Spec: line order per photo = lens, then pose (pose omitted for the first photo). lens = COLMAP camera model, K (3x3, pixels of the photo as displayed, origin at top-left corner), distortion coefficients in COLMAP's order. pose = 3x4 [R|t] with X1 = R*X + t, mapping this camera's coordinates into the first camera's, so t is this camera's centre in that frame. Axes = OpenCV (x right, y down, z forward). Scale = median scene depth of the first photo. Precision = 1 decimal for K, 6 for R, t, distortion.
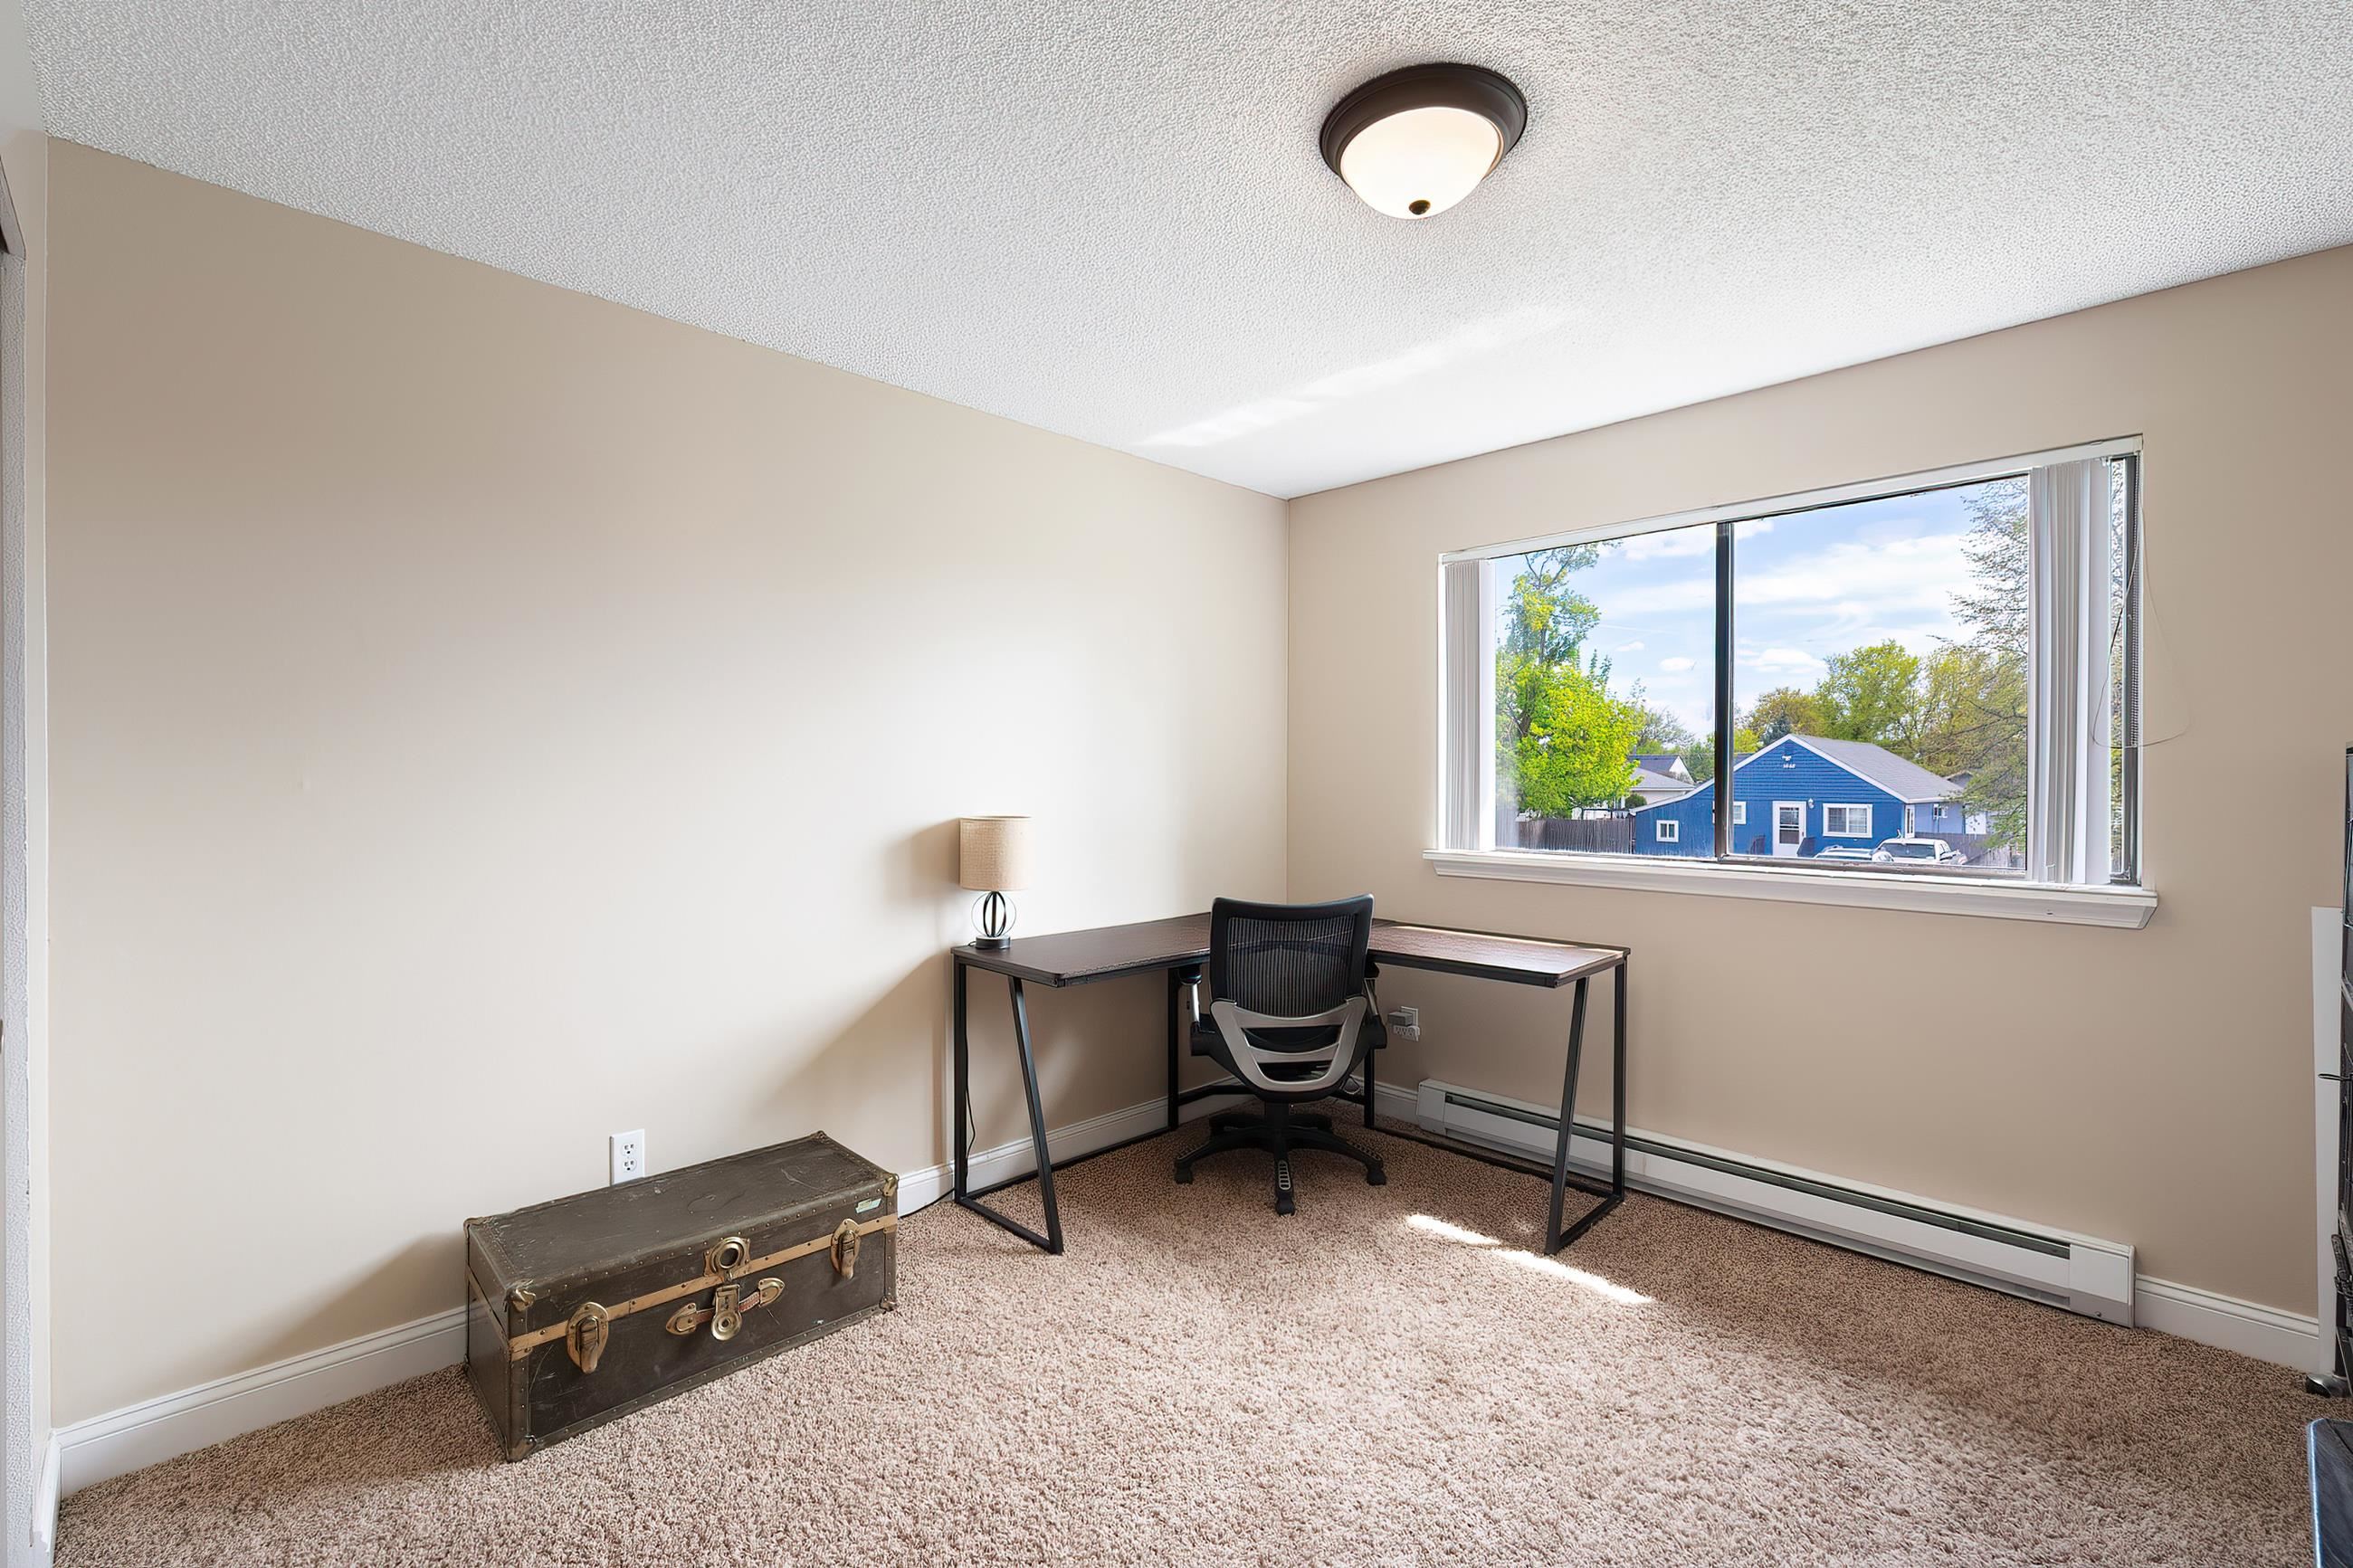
lens RADIAL K [[1072.4, 0, 1187.7], [0, 1072.4, 786.5], [0, 0, 1]] dist [0.001453, 0.001153]
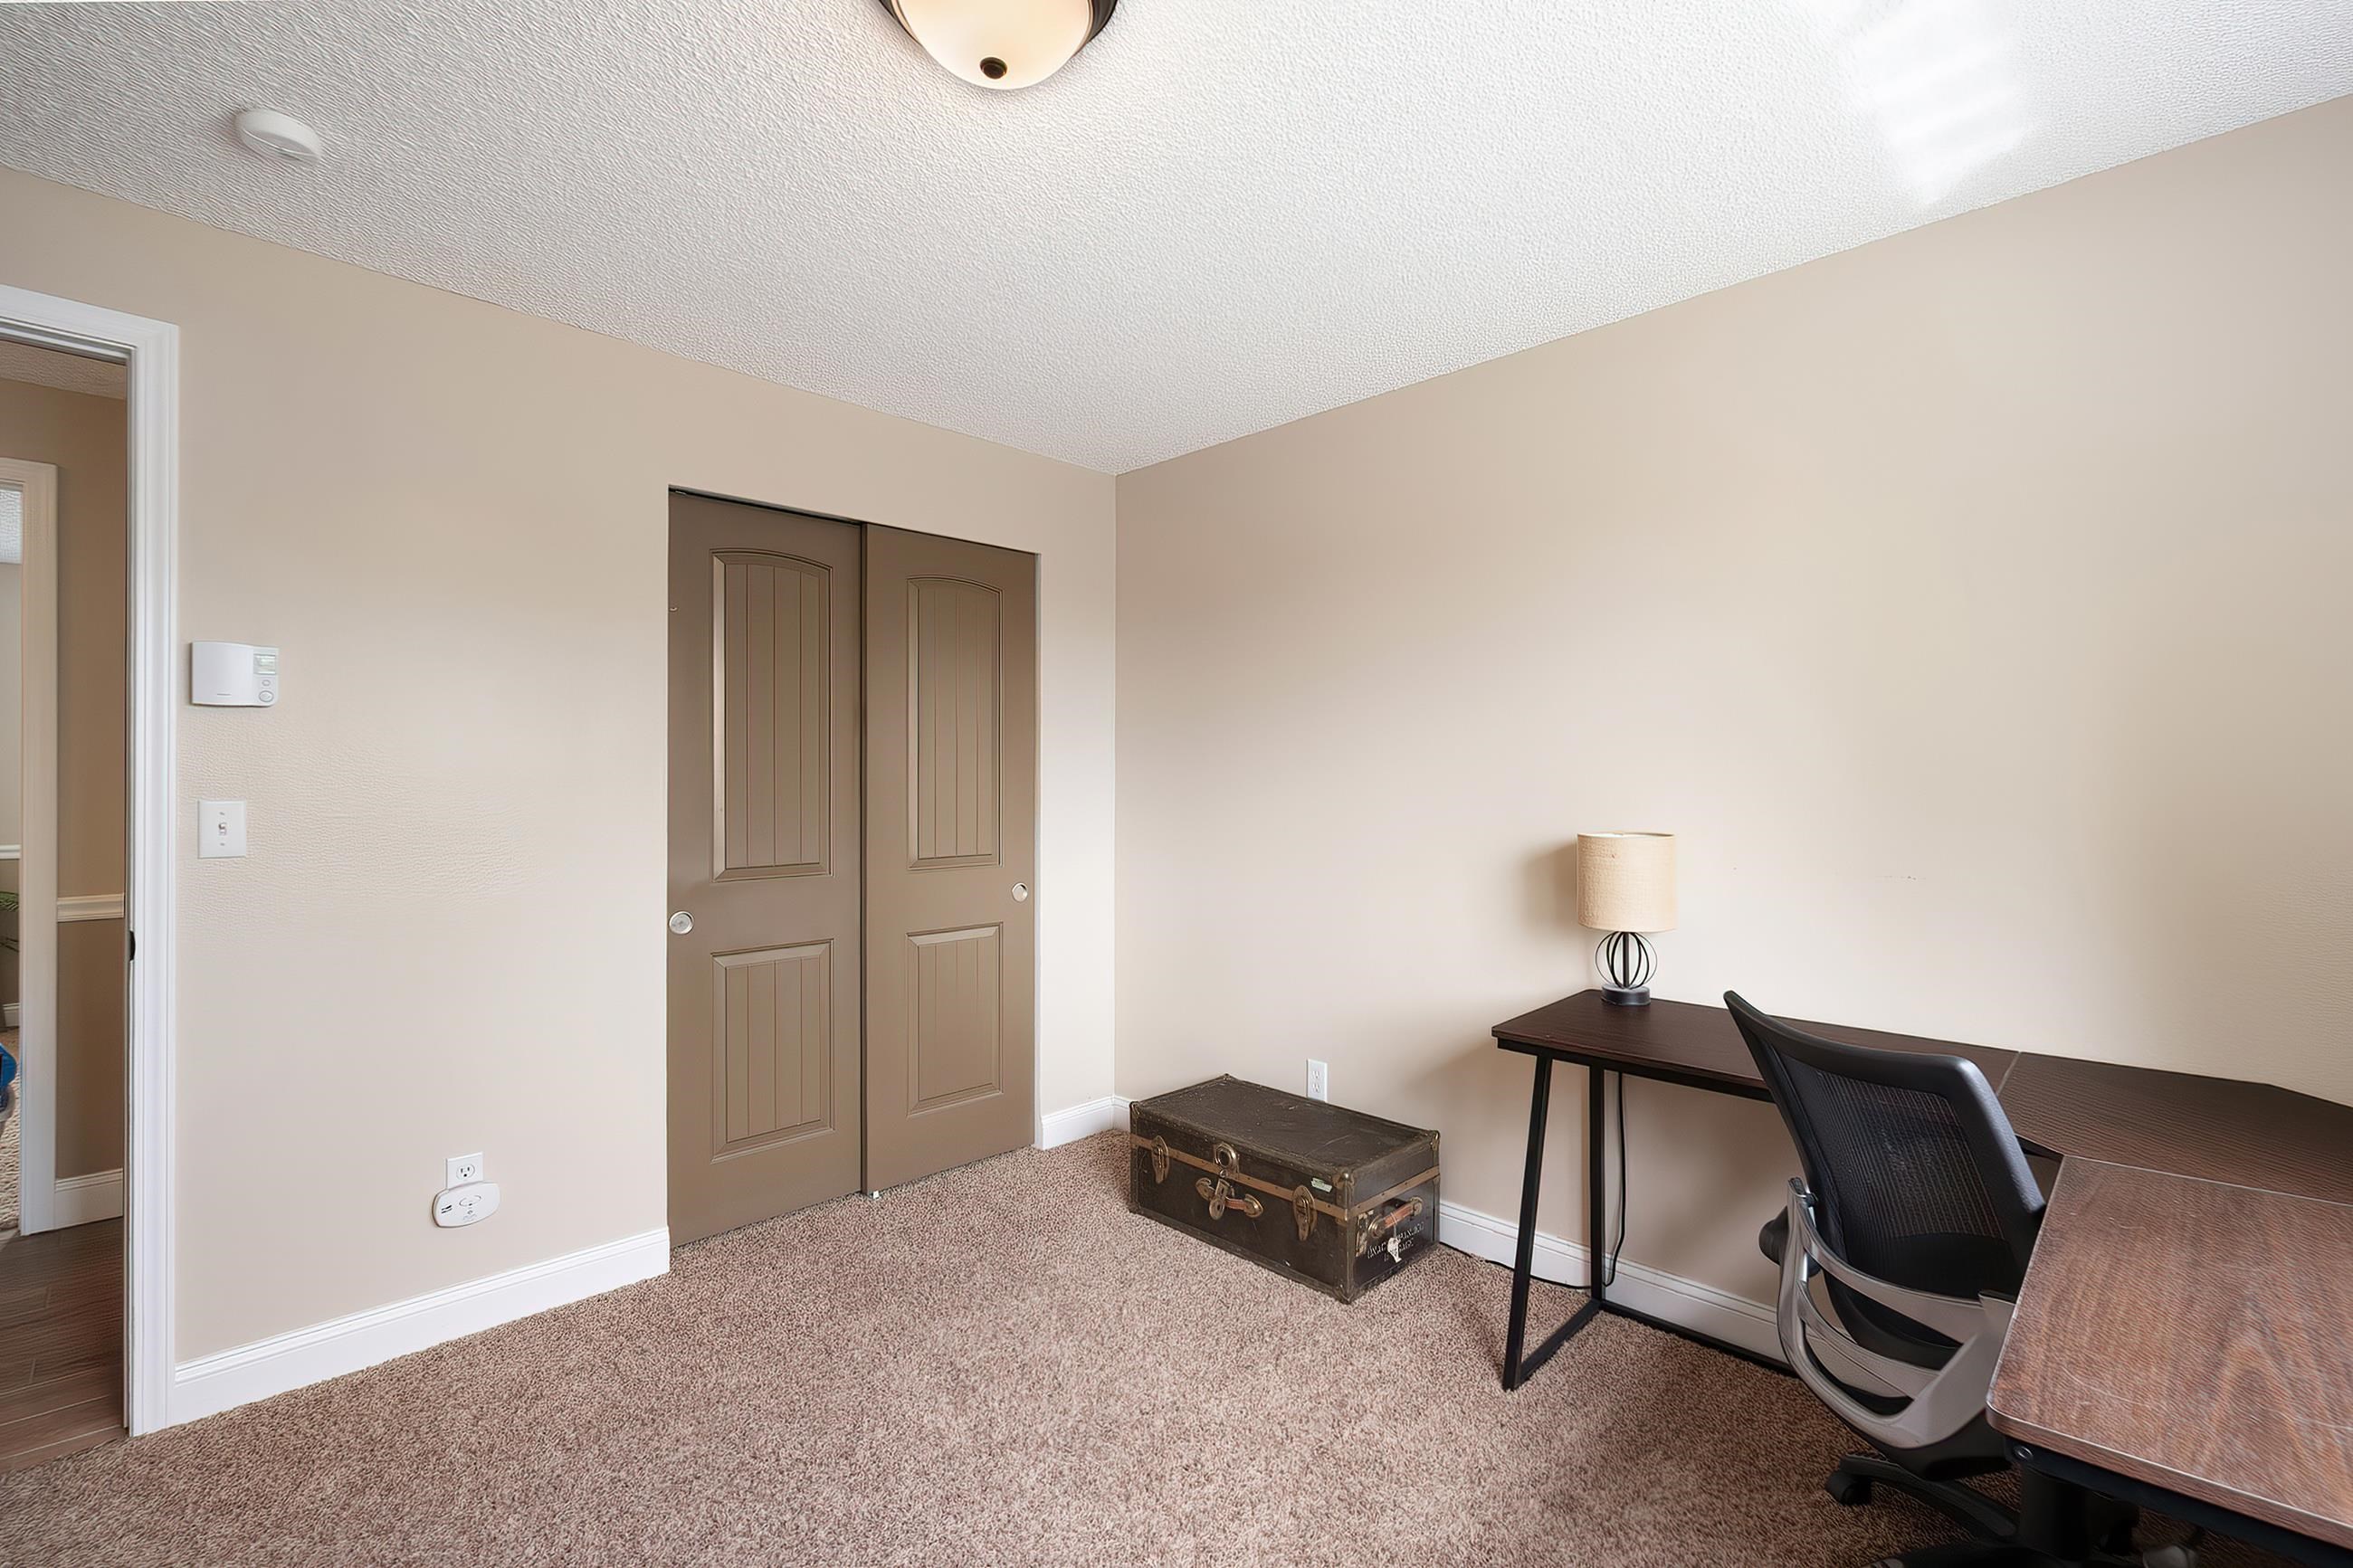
lens RADIAL K [[1072.4, 0, 1187.7], [0, 1072.4, 786.5], [0, 0, 1]] dist [0.001453, 0.001153]
pose [[-0.039729, 0.000807, -0.999210, 0.777954], [-0.001278, 0.999999, 0.000858, -0.007866], [0.999210, 0.001311, -0.039728, 0.912004]]
